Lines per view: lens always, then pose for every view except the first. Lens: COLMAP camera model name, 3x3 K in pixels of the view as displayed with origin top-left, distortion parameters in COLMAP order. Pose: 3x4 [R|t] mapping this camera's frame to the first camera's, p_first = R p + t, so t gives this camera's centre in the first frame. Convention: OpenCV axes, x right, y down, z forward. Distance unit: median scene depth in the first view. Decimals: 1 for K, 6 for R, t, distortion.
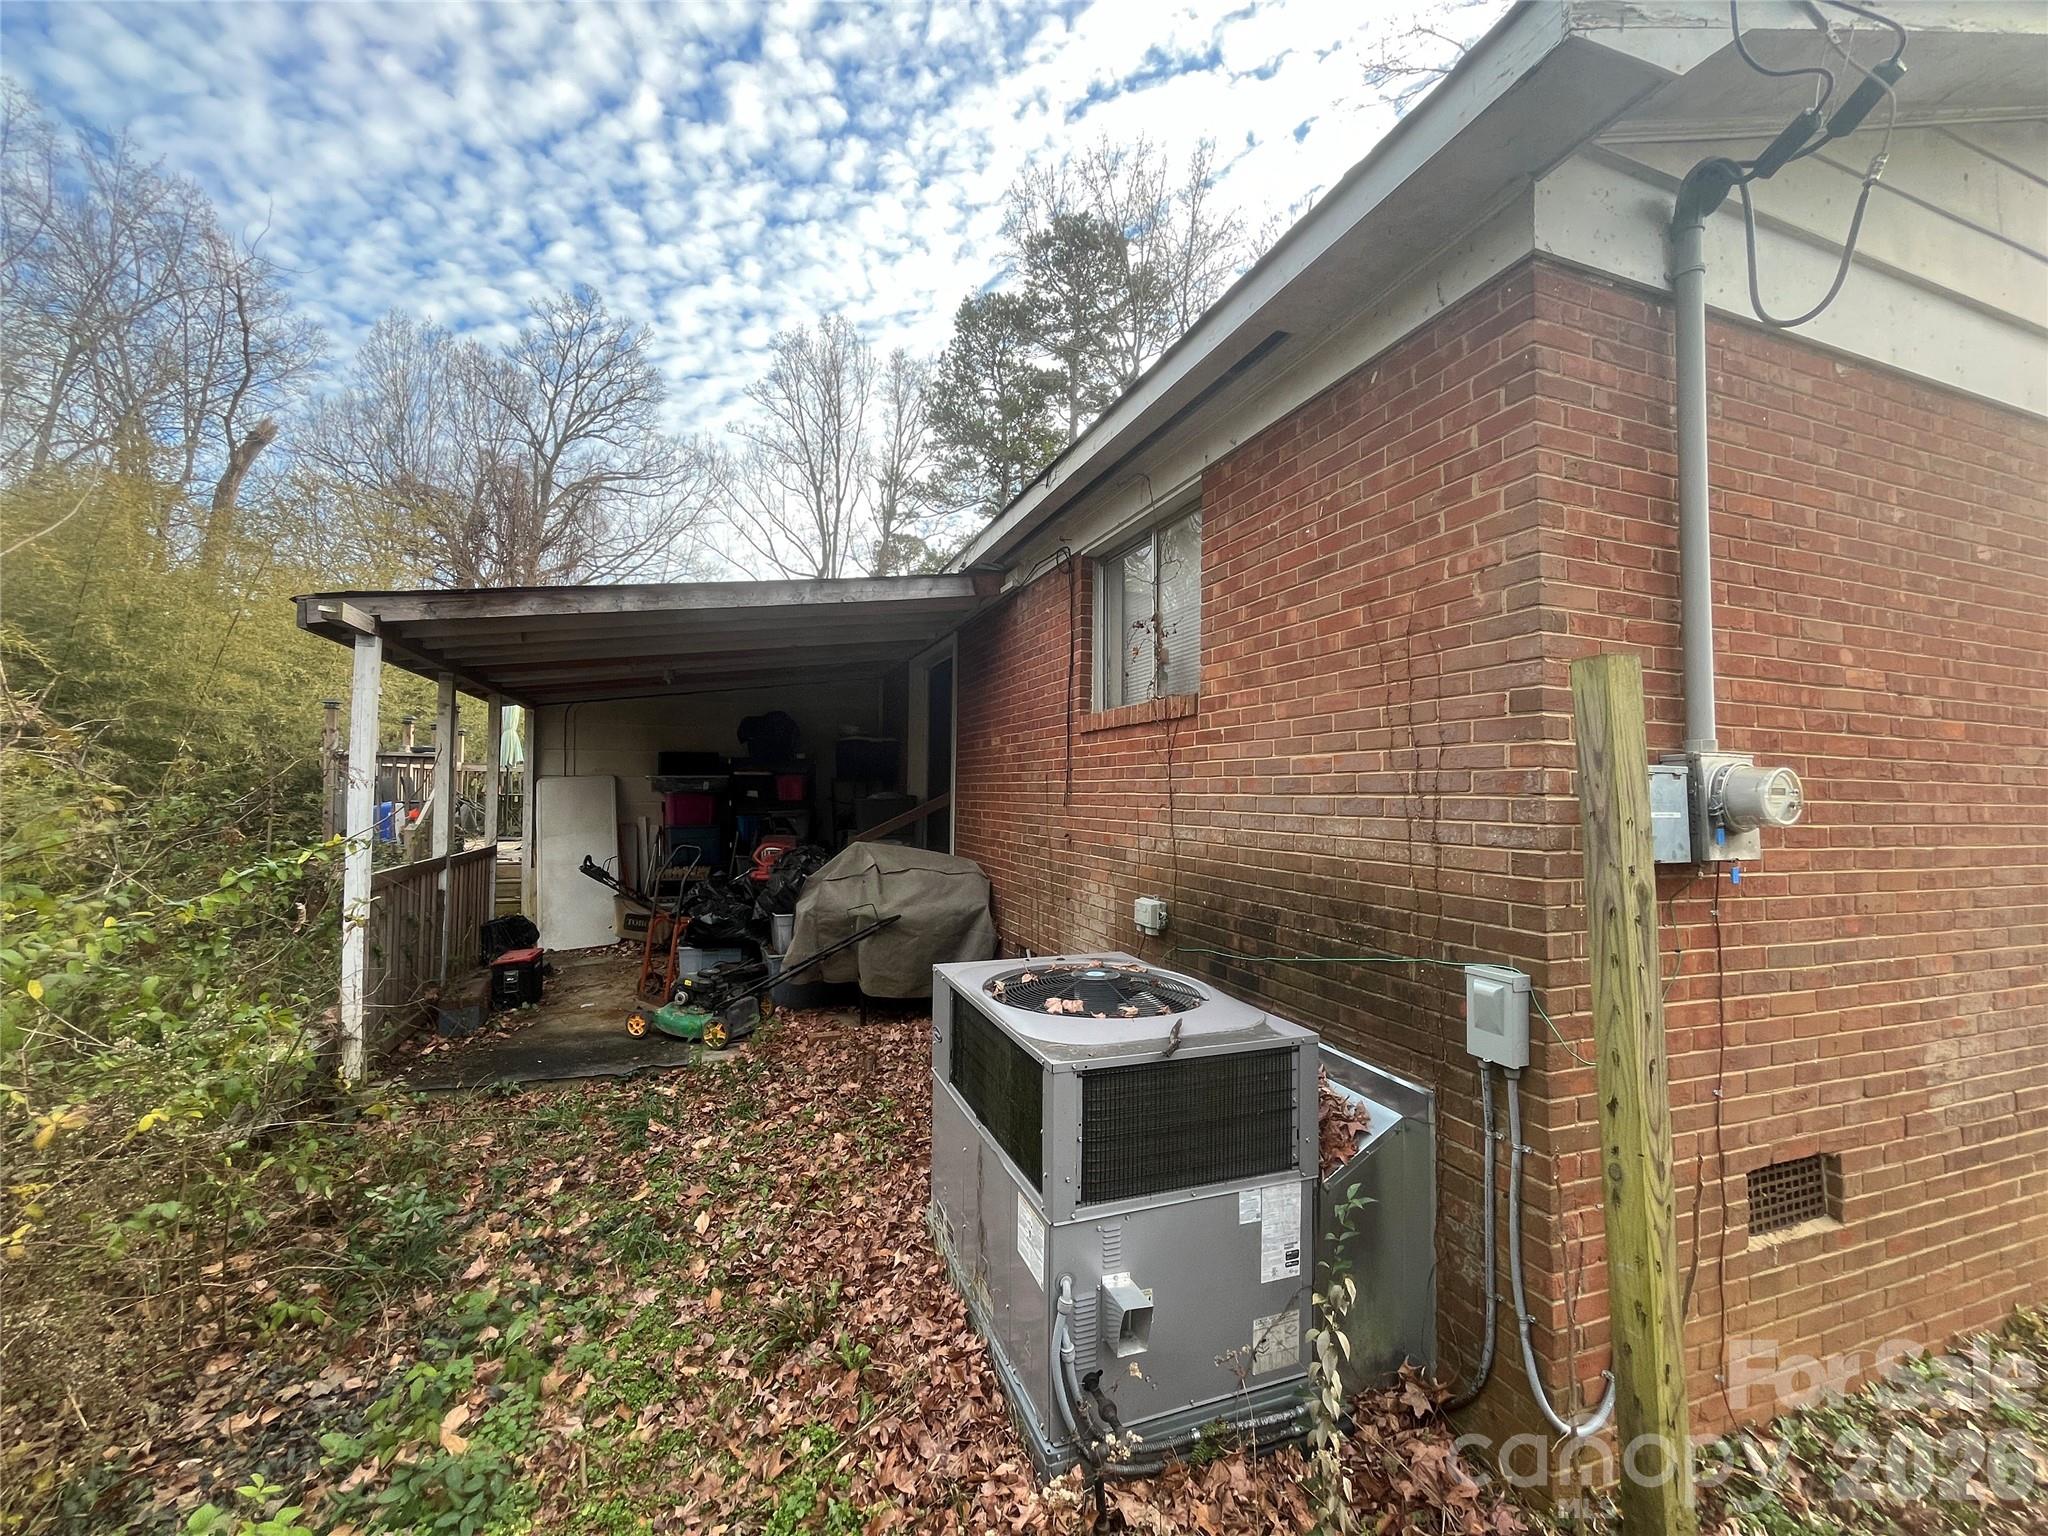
lens RADIAL K [[827.0, 0, 1010.3], [0, 827.0, 766.1], [0, 0, 1]] dist [-0.002317, -0.000793]
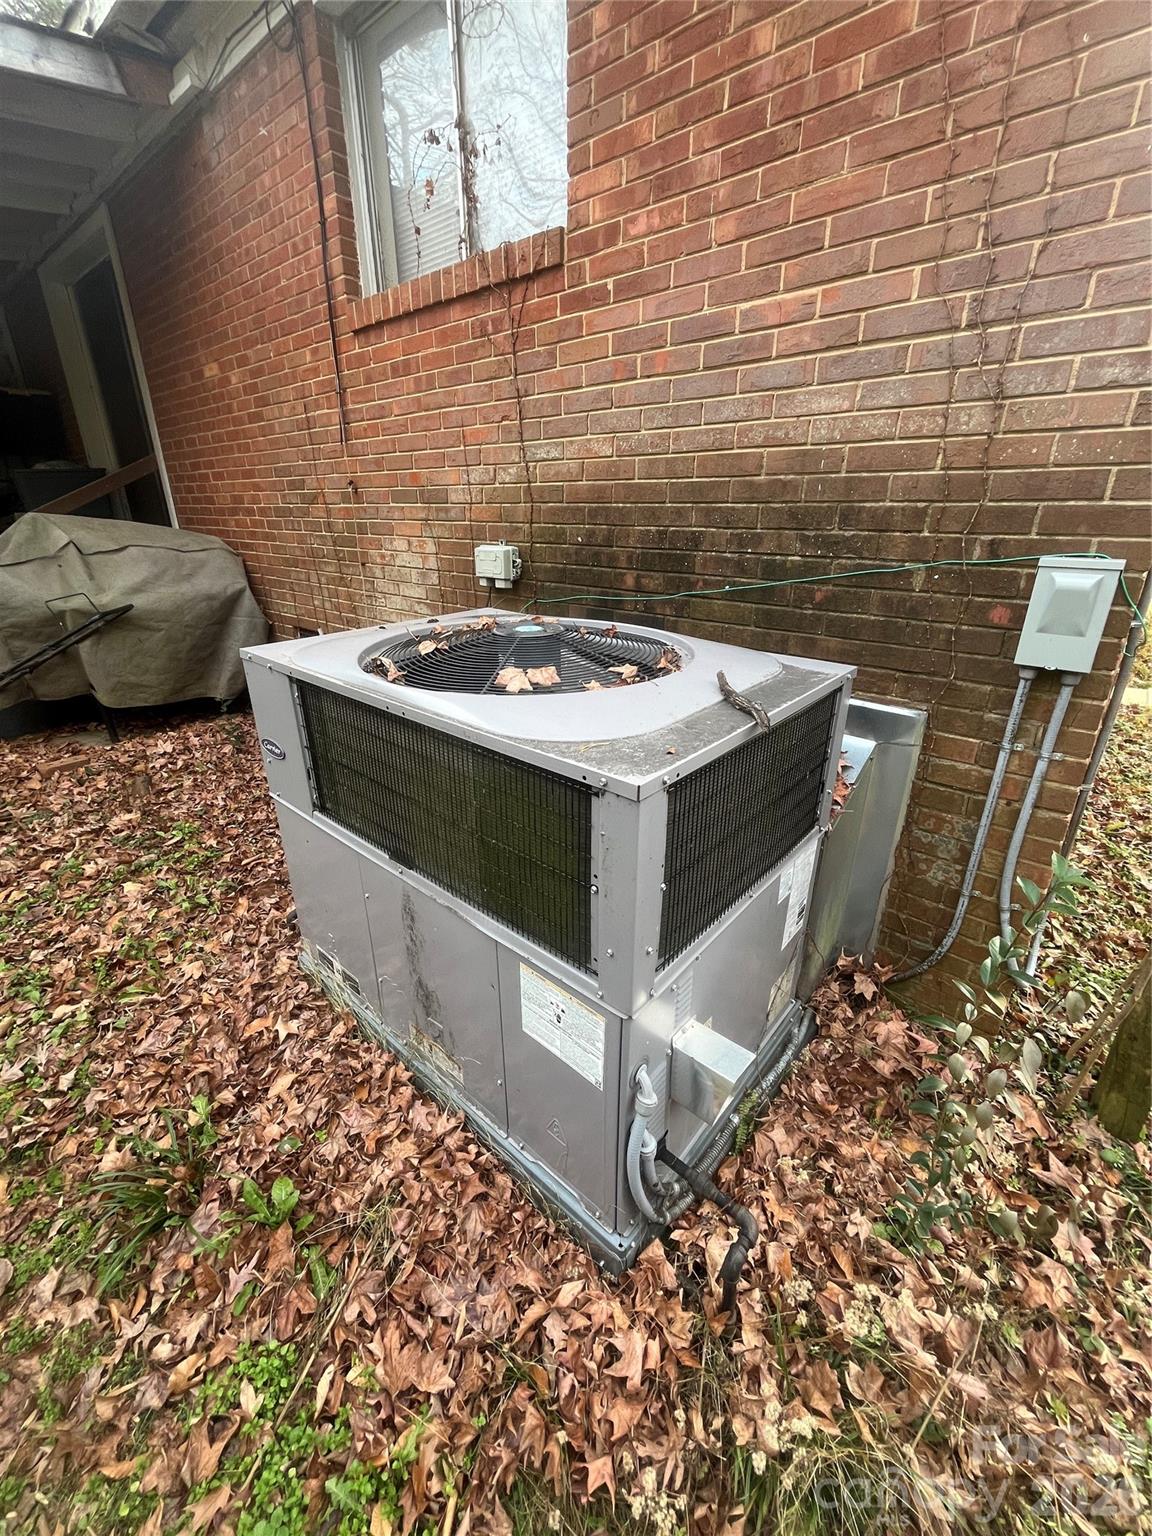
lens RADIAL K [[617.7, 0, 572.5], [0, 617.7, 757.6], [0, 0, 1]] dist [-0.002371, -0.000417]
pose [[0.871923, -0.197078, 0.448231, -0.095399], [-0.003778, 0.912688, 0.408639, 0.115564], [-0.489629, -0.357995, 0.795049, 0.444840]]
